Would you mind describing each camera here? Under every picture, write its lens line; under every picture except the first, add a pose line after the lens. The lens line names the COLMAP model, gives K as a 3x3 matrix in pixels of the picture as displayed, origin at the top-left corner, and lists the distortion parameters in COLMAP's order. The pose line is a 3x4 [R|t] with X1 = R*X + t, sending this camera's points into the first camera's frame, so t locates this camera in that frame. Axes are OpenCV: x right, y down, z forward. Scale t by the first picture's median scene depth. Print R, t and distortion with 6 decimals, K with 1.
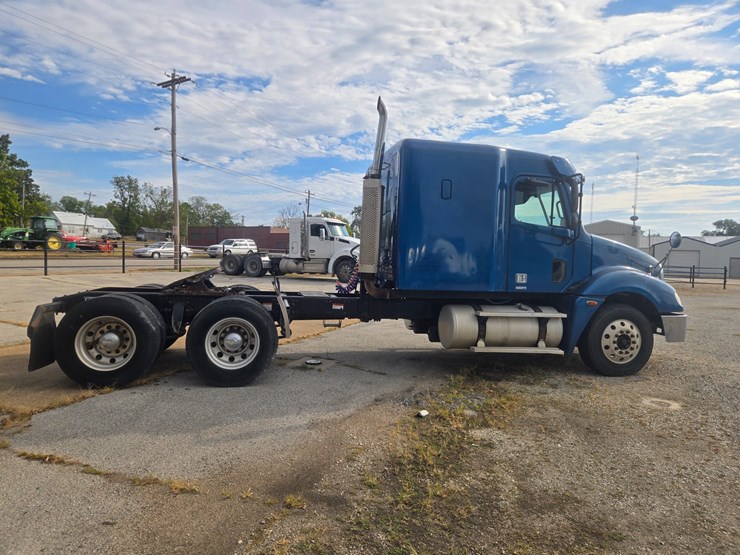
lens RADIAL K [[495.8, 0, 368.2], [0, 495.8, 280.4], [0, 0, 1]] dist [0.078513, -0.056181]
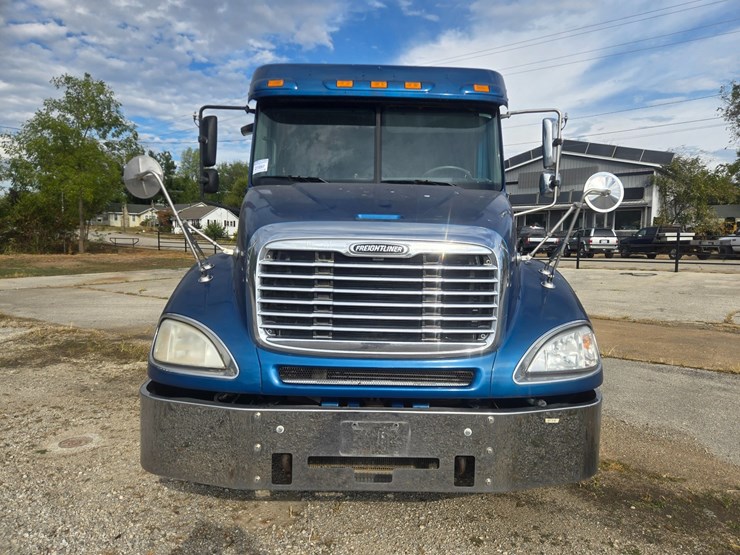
lens RADIAL K [[495.8, 0, 375.9], [0, 495.8, 287.3], [0, 0, 1]] dist [0.078513, -0.056181]
pose [[-0.207303, 0.064913, -0.976121, 0.294991], [-0.060858, 0.995008, 0.079094, -0.011594], [0.976382, 0.075801, -0.202317, 0.390422]]
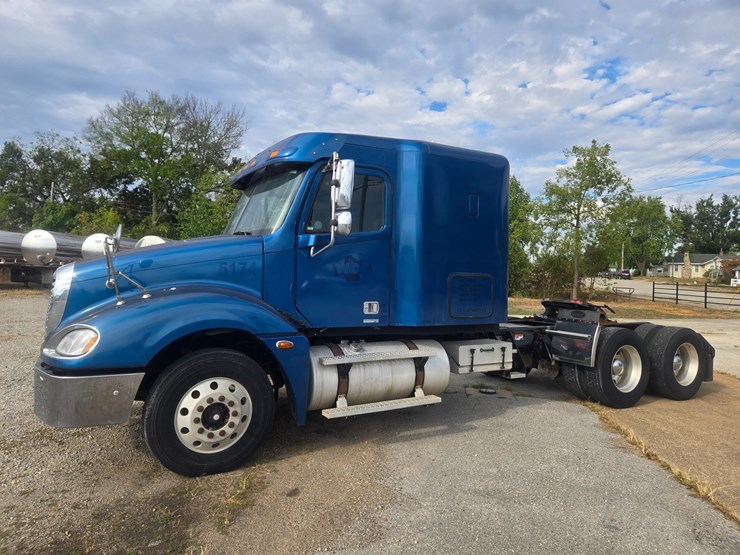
lens RADIAL K [[495.8, 0, 362.9], [0, 495.8, 267.9], [0, 0, 1]] dist [0.078513, -0.056181]
pose [[-0.959754, -0.063696, -0.273523, 0.134606], [-0.071803, 0.997224, 0.019722, -0.027067], [0.271508, 0.038568, -0.961663, 0.600408]]
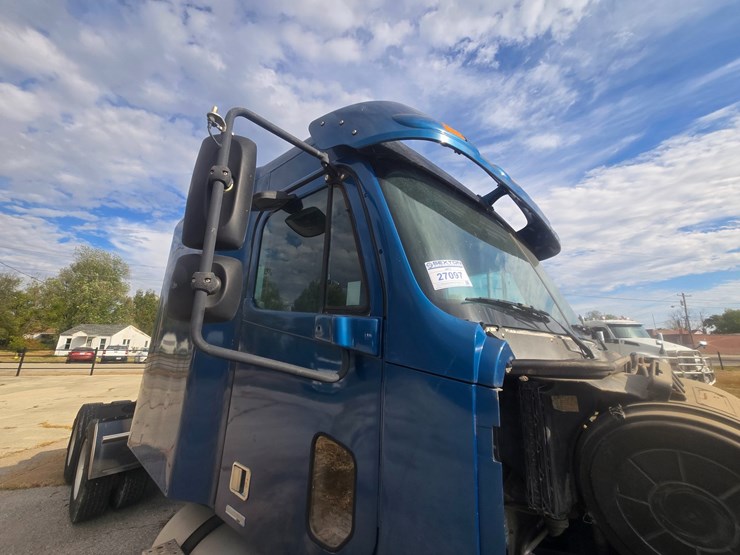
lens RADIAL K [[302.9, 0, 371.3], [0, 302.9, 272.0], [0, 0, 1]] dist [0.000786, -0.000636]
pose [[0.555995, -0.226770, -0.799653, 0.162186], [-0.034885, 0.954849, -0.295036, -0.023566], [0.830453, 0.191935, 0.522981, 0.280198]]
